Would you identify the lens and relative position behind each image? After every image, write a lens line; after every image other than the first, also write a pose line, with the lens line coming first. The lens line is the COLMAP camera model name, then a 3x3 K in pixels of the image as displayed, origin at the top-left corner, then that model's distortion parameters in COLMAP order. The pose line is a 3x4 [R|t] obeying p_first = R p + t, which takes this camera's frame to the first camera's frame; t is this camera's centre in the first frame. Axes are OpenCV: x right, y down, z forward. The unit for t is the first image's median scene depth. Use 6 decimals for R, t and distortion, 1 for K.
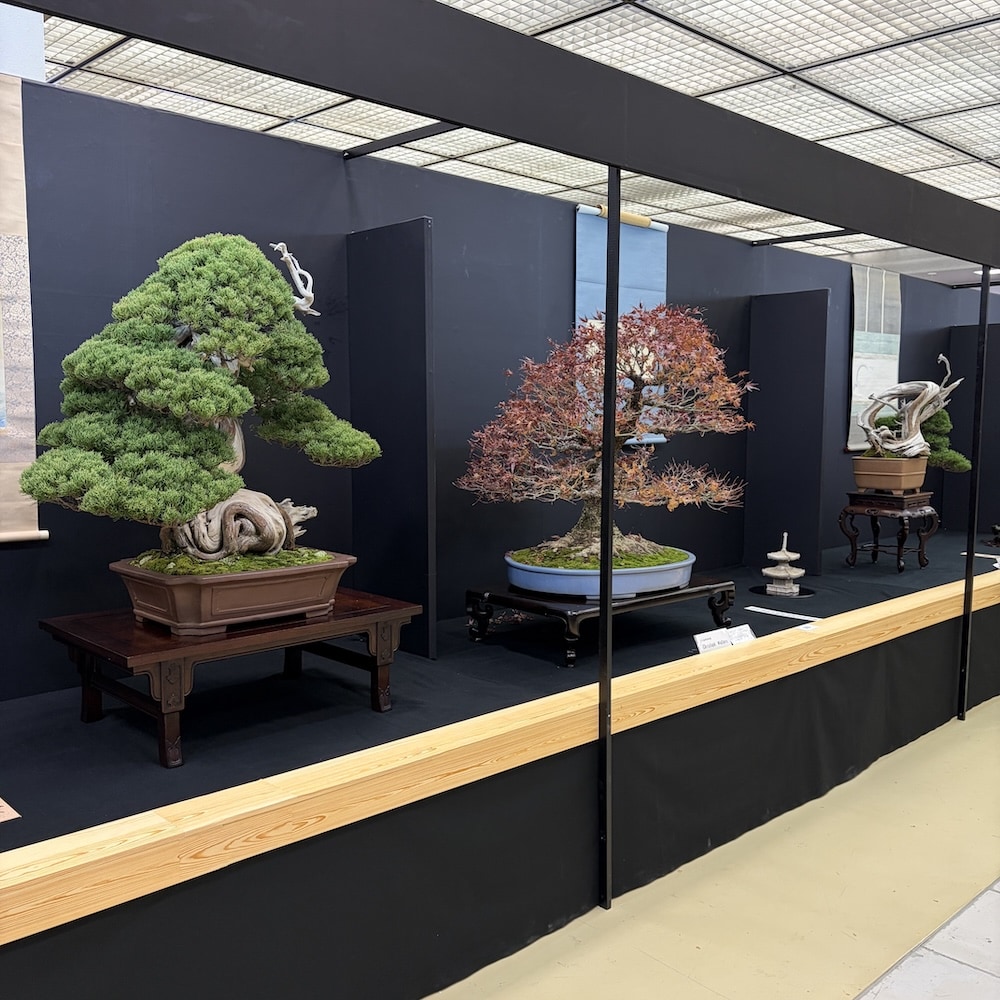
lens RADIAL K [[994.1, 0, 500.0], [0, 994.1, 500.0], [0, 0, 1]] dist [0.067977, -0.122346]
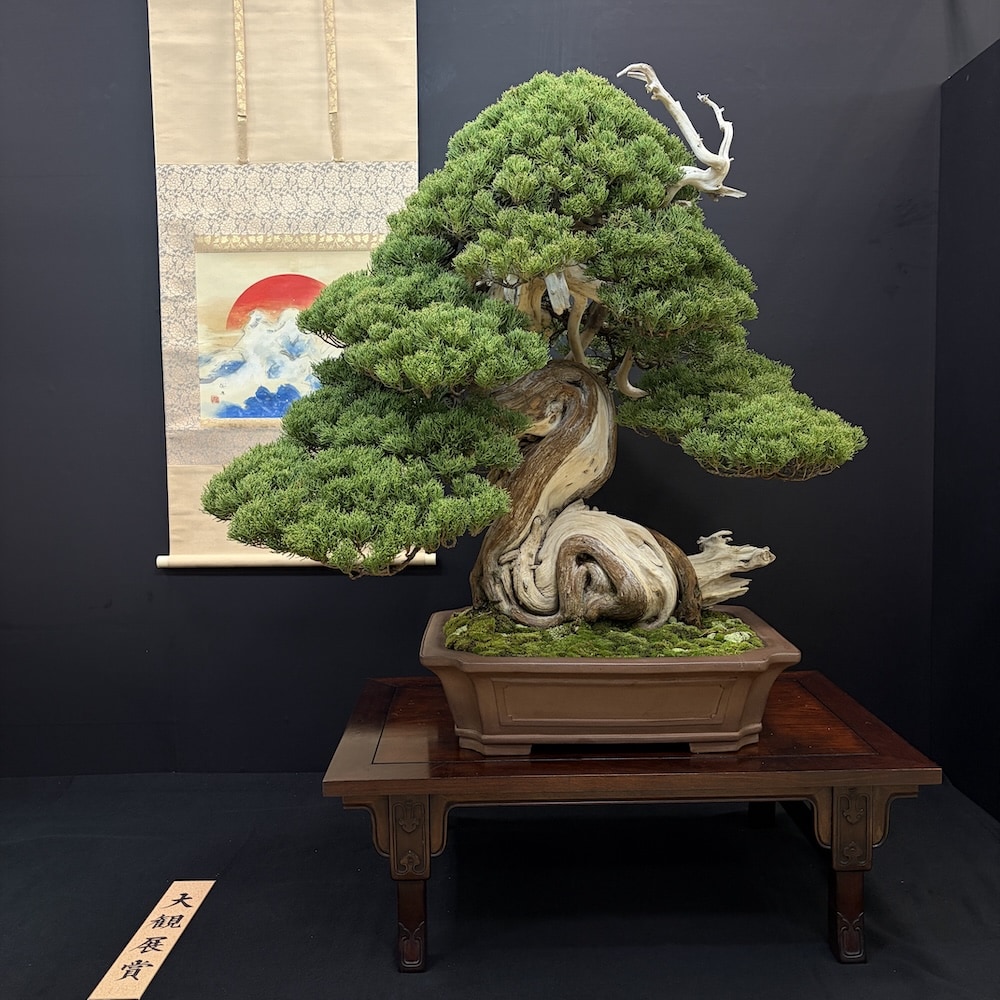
lens RADIAL K [[994.1, 0, 500.0], [0, 994.1, 500.0], [0, 0, 1]] dist [0.067977, -0.122346]
pose [[0.721522, 0.042158, -0.691107, 0.107707], [-0.043289, 0.998939, 0.015742, -0.025329], [0.691037, 0.018559, 0.722581, 0.541439]]
